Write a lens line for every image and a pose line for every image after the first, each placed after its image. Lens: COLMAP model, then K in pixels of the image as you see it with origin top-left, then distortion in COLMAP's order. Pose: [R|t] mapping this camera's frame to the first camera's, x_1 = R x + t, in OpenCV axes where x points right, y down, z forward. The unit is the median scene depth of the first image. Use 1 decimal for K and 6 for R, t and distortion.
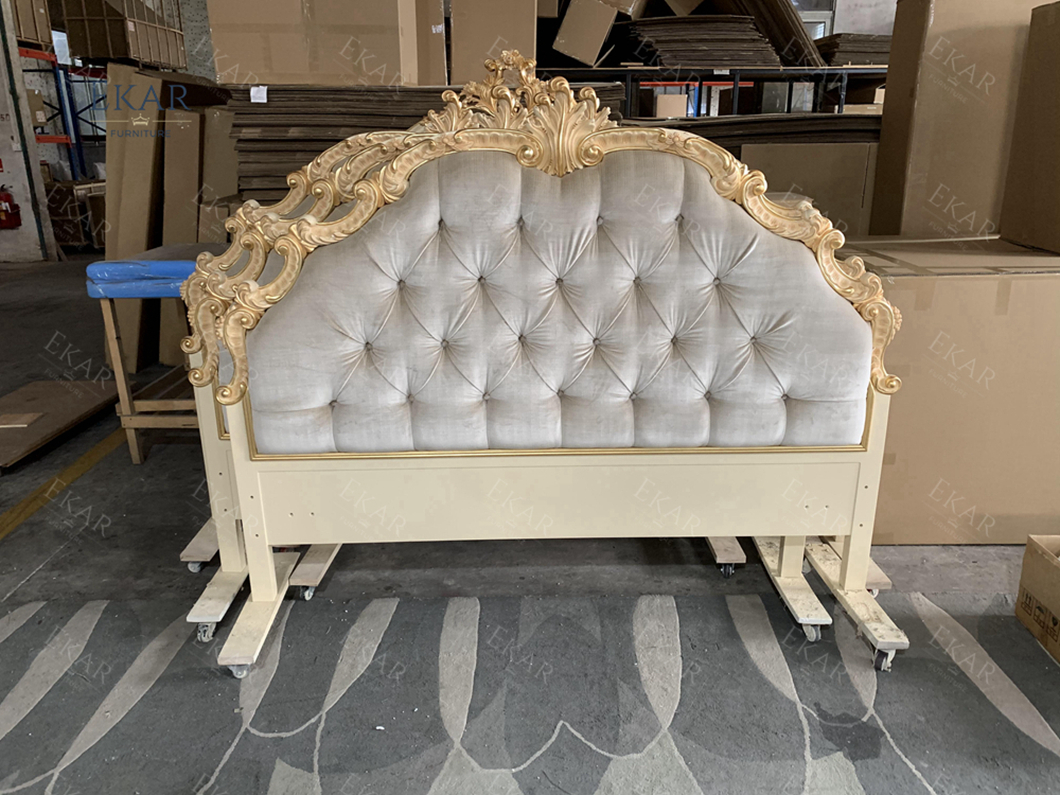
lens RADIAL K [[796.1, 0, 530.0], [0, 796.1, 397.5], [0, 0, 1]] dist [0.001142, 0.000964]
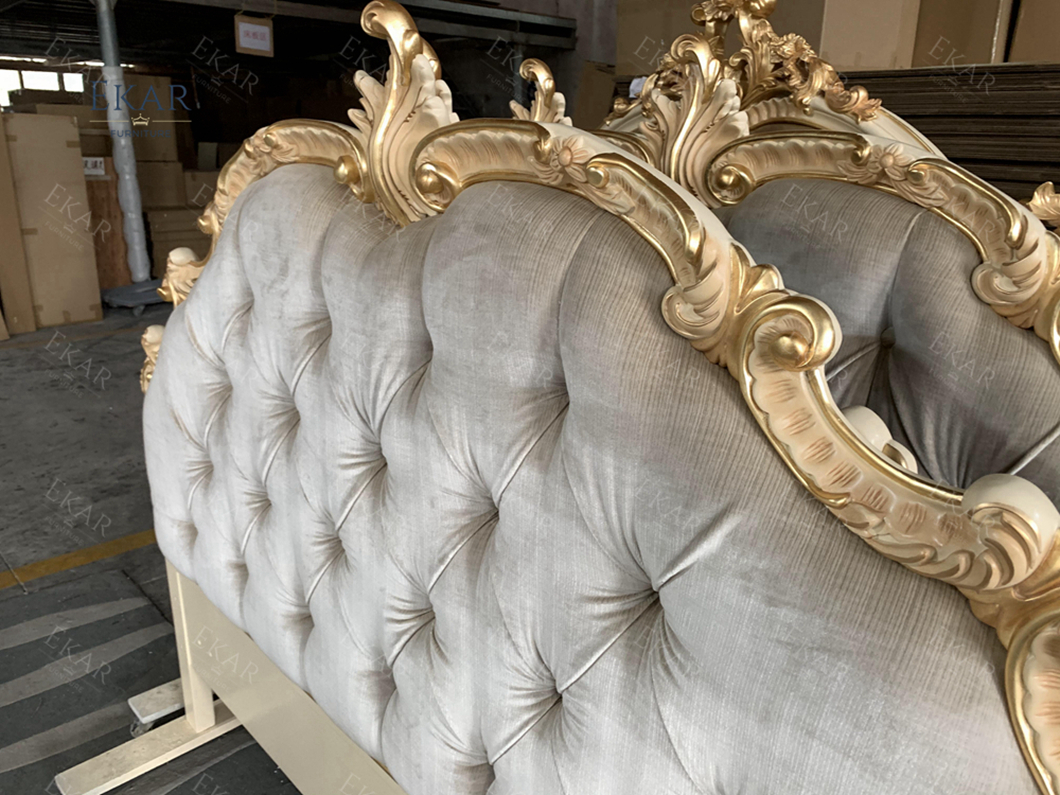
lens RADIAL K [[803.7, 0, 529.9], [0, 803.7, 358.3], [0, 0, 1]] dist [0.000686, 0.000139]
pose [[0.621960, 0.211092, -0.754060, 0.433272], [-0.248130, 0.966483, 0.065896, -0.250218], [0.742696, 0.146120, 0.653492, 0.745118]]
